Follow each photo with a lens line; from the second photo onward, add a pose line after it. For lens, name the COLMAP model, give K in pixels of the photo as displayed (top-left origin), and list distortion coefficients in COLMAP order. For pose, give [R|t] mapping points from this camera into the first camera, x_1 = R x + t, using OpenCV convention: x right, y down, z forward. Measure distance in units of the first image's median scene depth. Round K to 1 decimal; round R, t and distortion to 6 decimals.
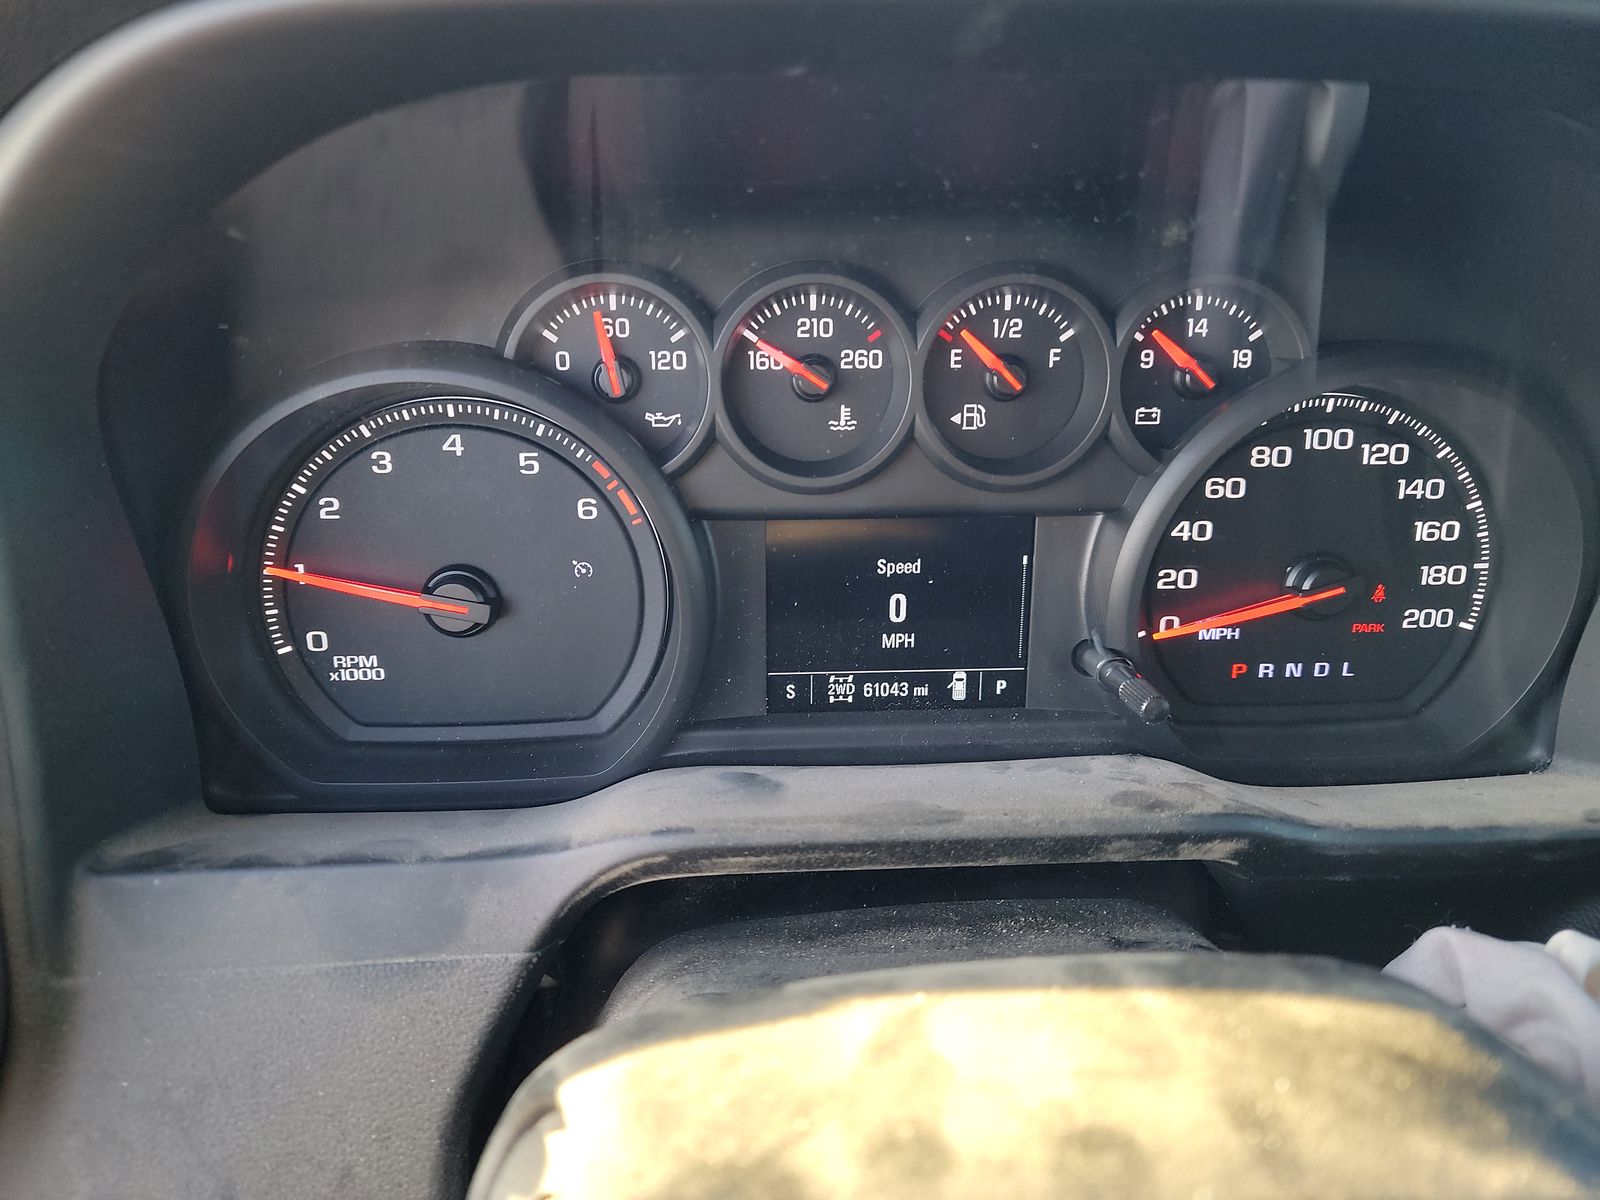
lens RADIAL K [[1085.8, 0, 800.0], [0, 1085.8, 600.0], [0, 0, 1]] dist [0.042953, -0.070740]
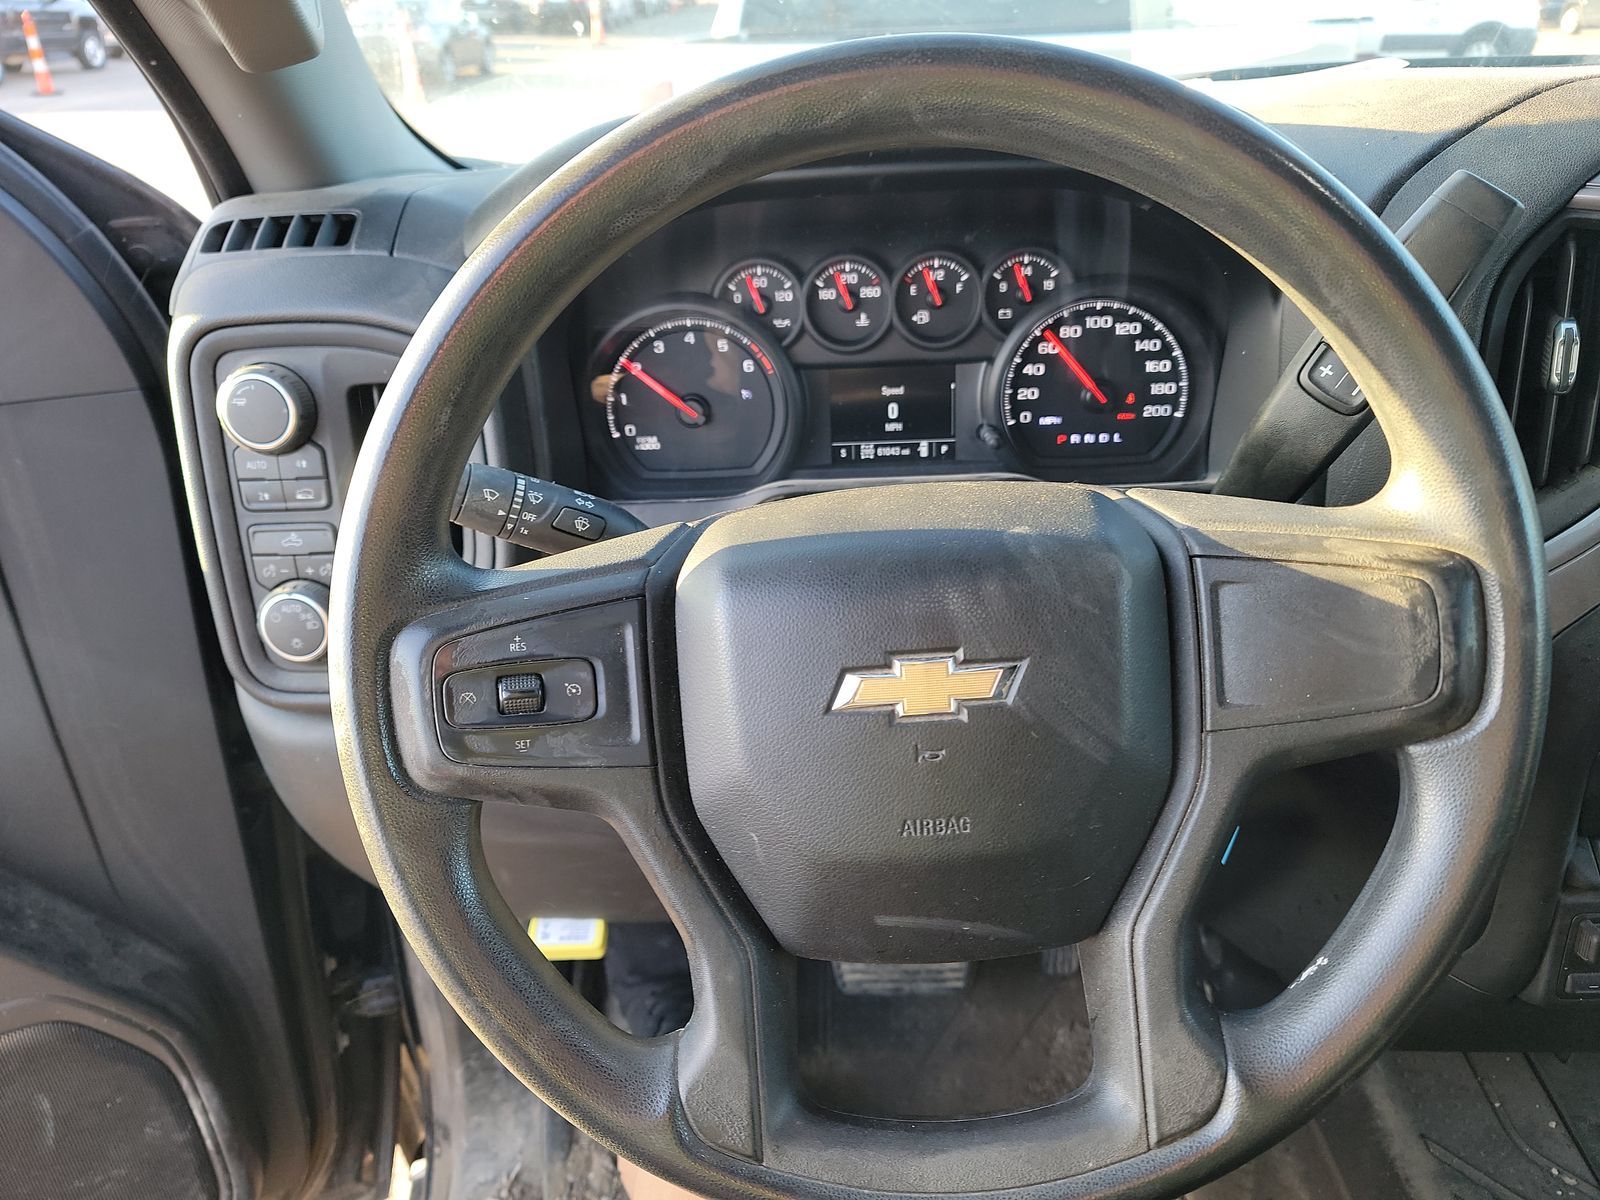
lens RADIAL K [[1085.8, 0, 800.0], [0, 1085.8, 600.0], [0, 0, 1]] dist [0.042953, -0.070740]
pose [[0.990955, -0.001582, -0.134185, 0.198659], [0.007945, 0.998868, 0.046901, 0.280699], [0.133959, -0.047543, 0.989846, -1.165312]]
